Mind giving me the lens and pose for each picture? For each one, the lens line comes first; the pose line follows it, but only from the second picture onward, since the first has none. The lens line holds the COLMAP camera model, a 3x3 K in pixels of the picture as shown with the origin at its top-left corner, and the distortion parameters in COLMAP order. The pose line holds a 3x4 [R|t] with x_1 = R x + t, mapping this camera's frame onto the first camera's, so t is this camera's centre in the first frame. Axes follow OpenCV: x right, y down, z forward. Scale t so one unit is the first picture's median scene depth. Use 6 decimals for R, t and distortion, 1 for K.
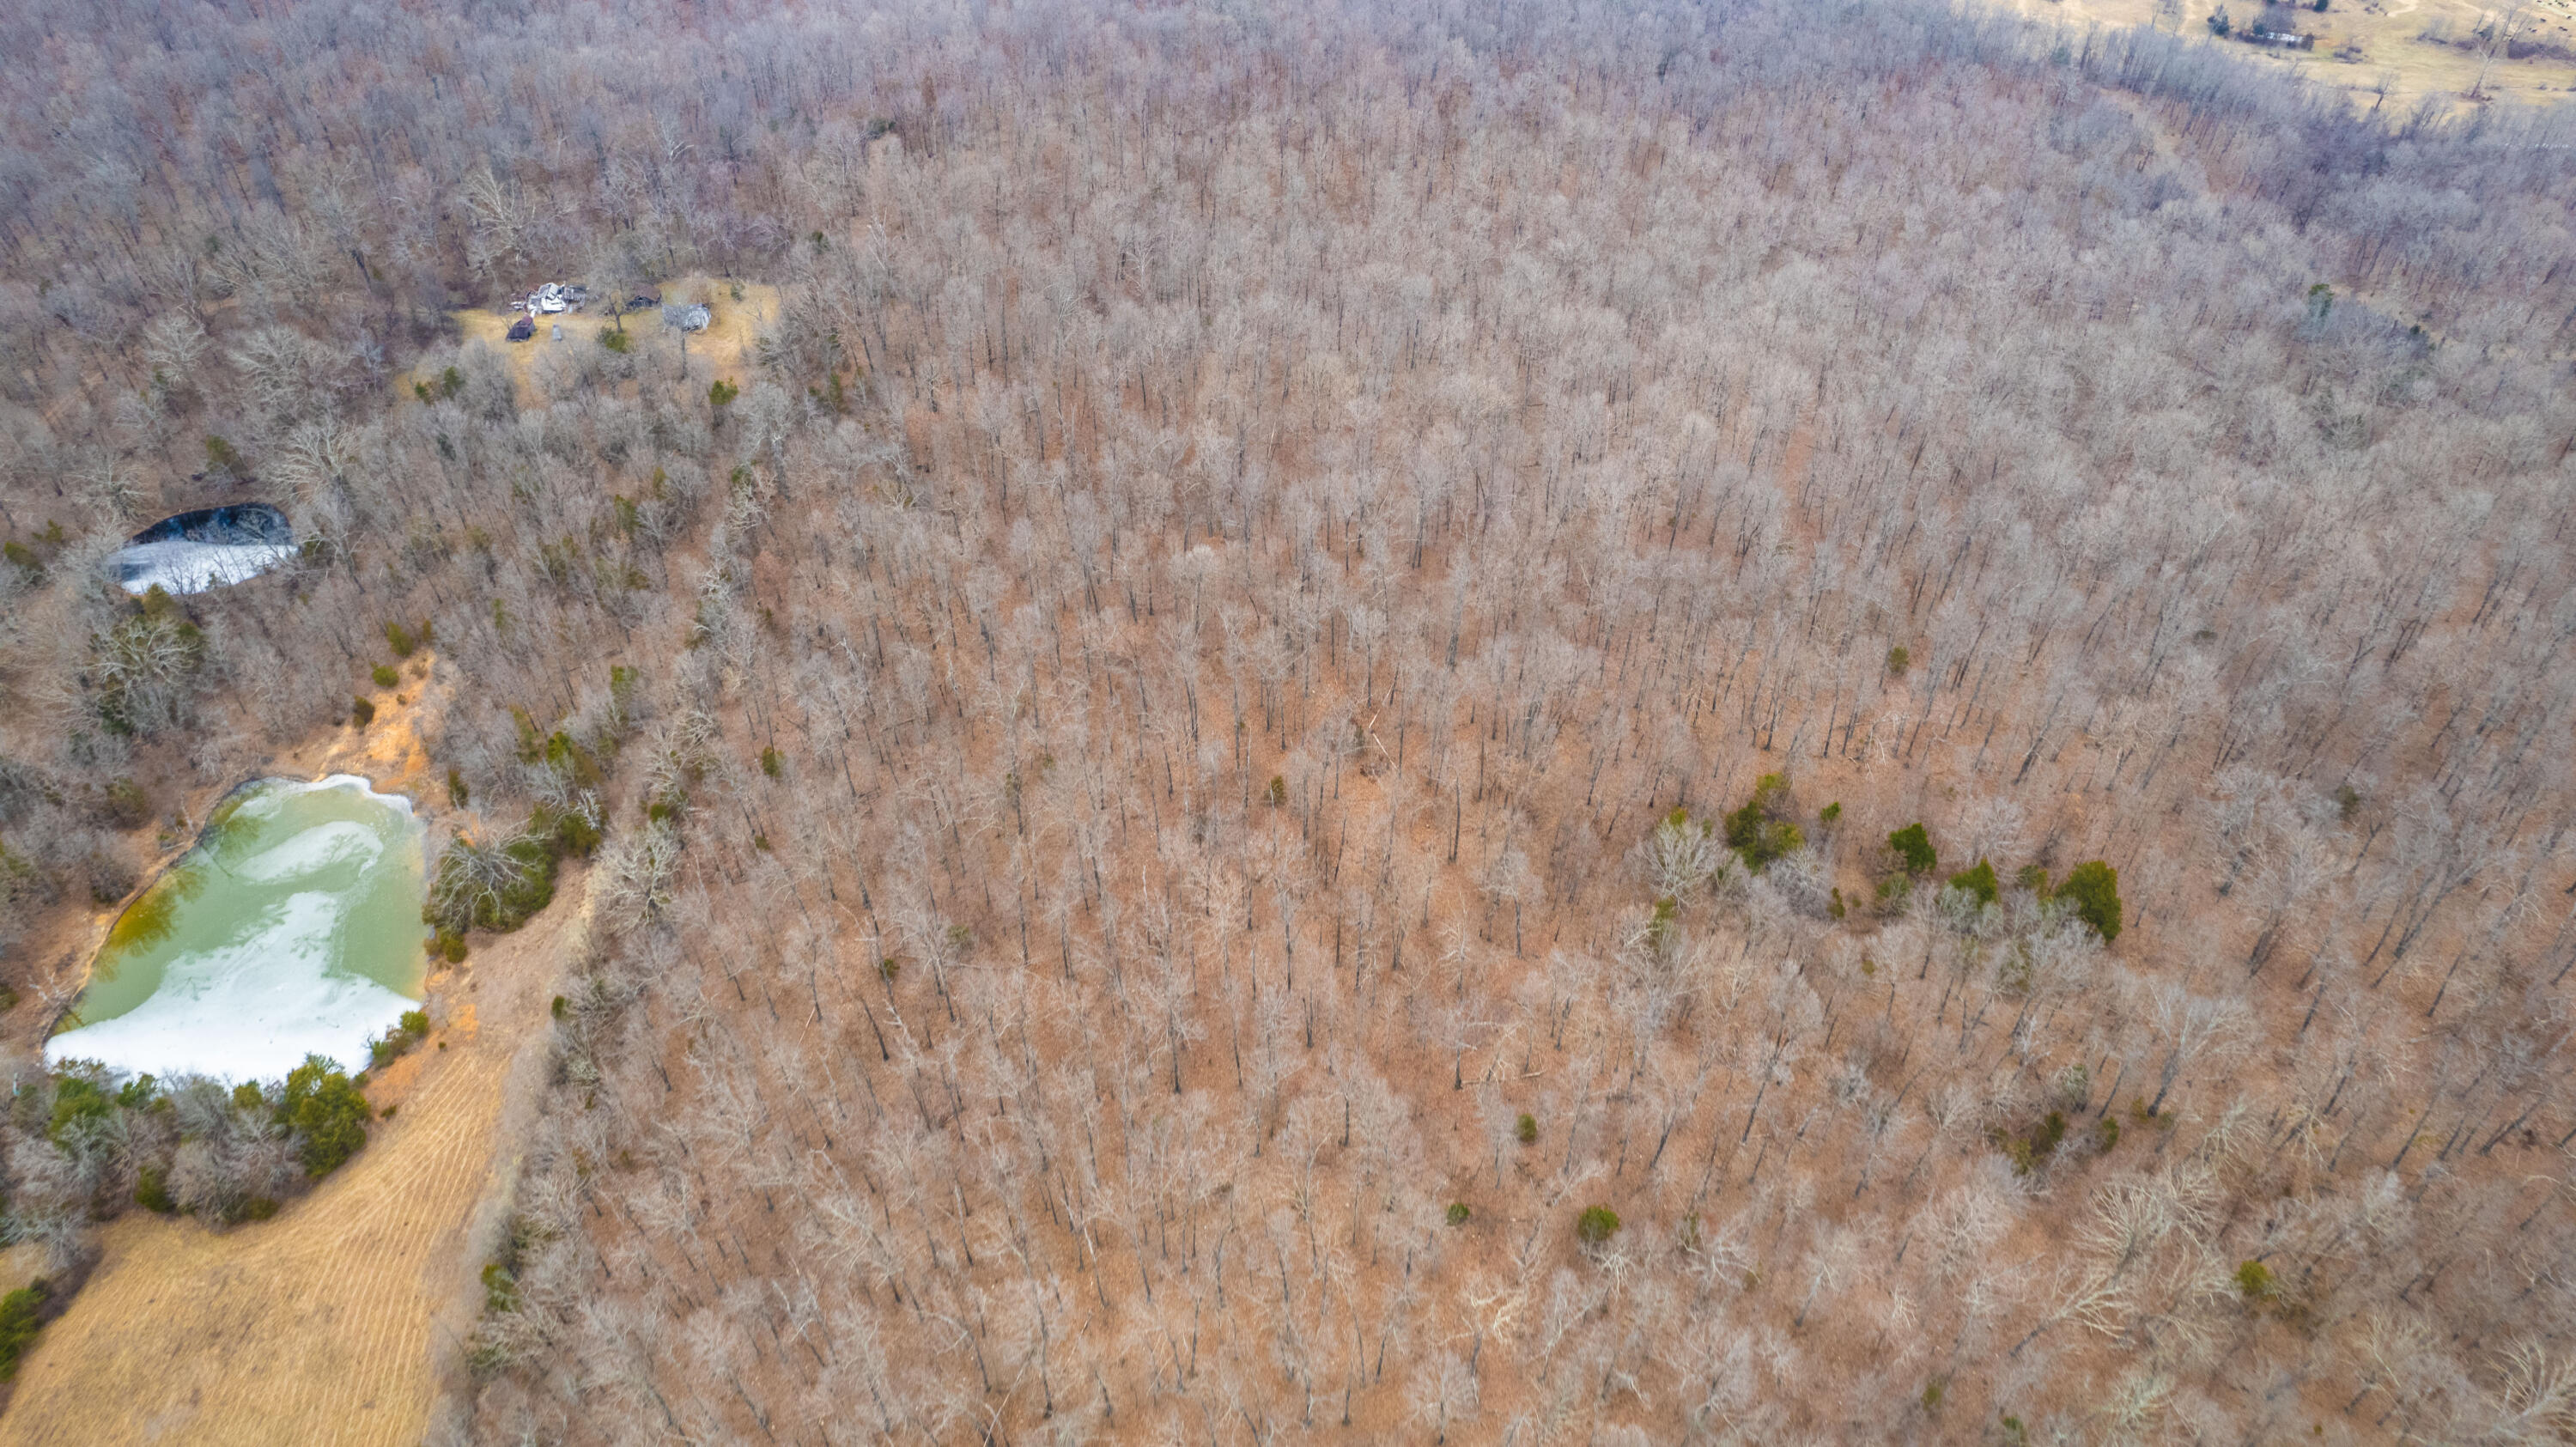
lens RADIAL K [[1651.4, 0, 1290.5], [0, 1651.4, 720.4], [0, 0, 1]] dist [-0.081980, 0.075917]
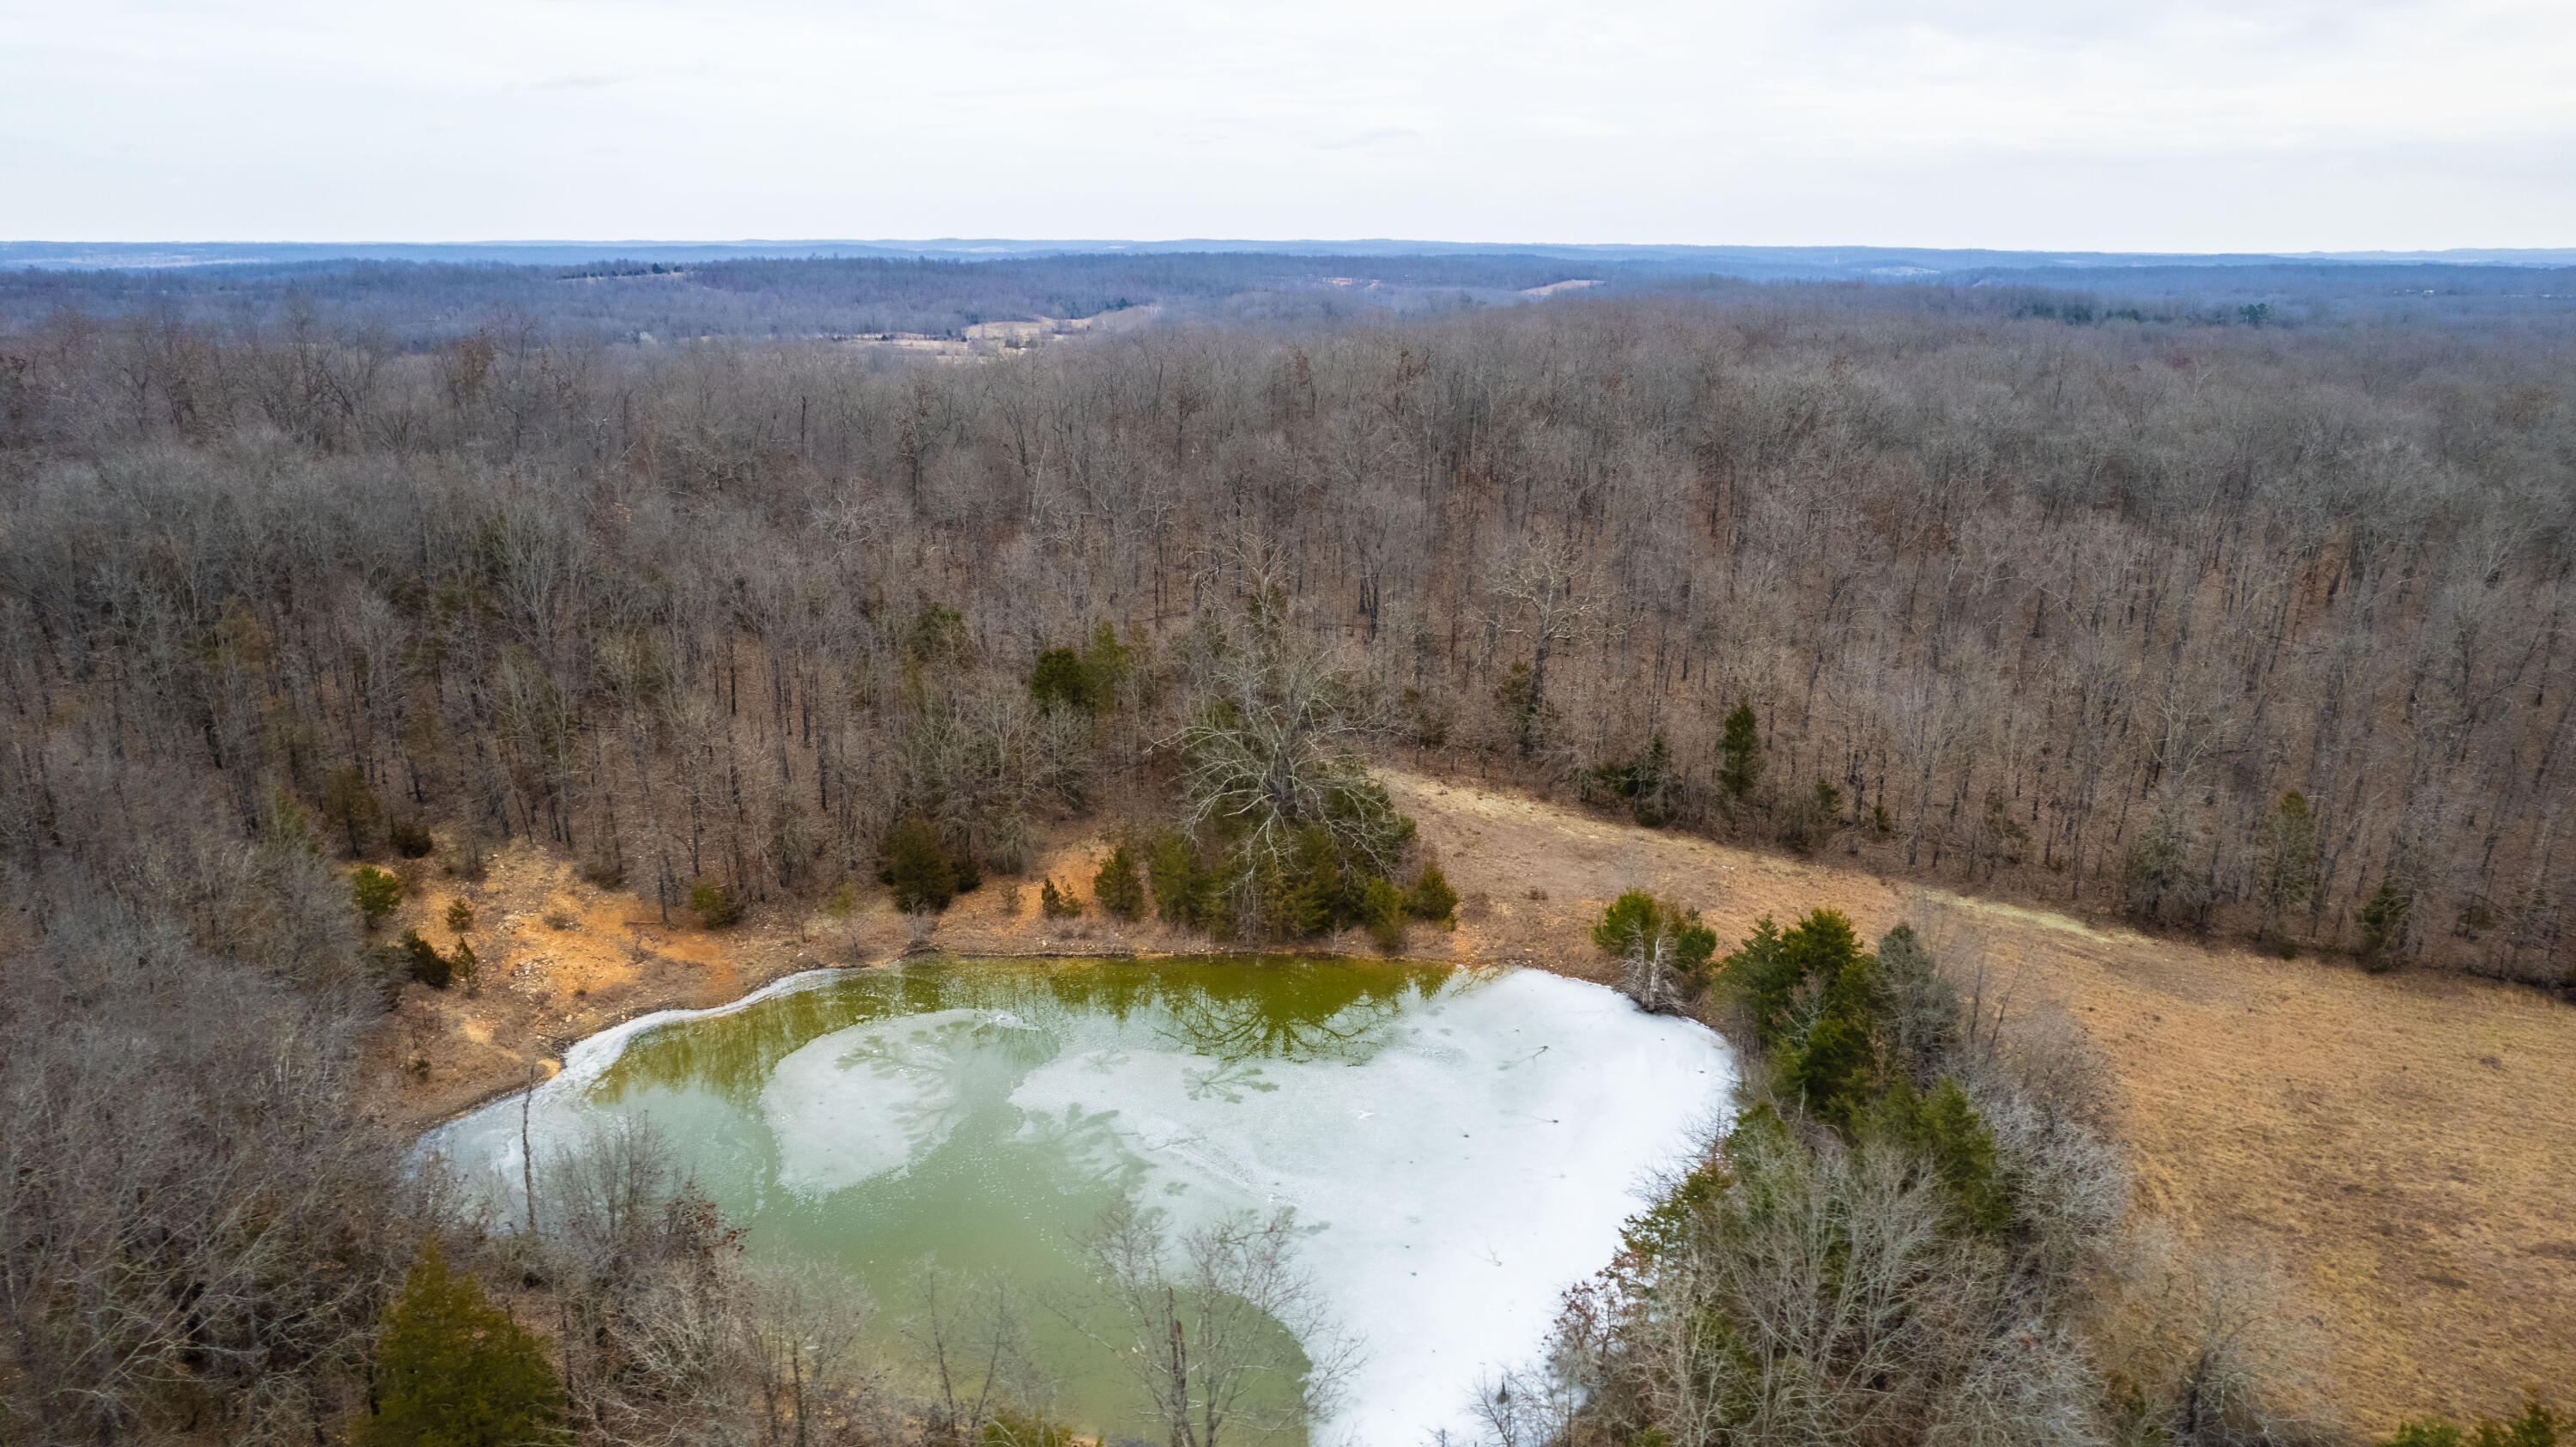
lens RADIAL K [[1651.4, 0, 1307.0], [0, 1651.4, 725.0], [0, 0, 1]] dist [-0.081980, 0.075917]
pose [[0.405315, -0.267515, 0.874160, -0.805810], [0.588862, 0.807821, -0.025819, 0.080043], [-0.699258, 0.525225, 0.484951, 0.659151]]
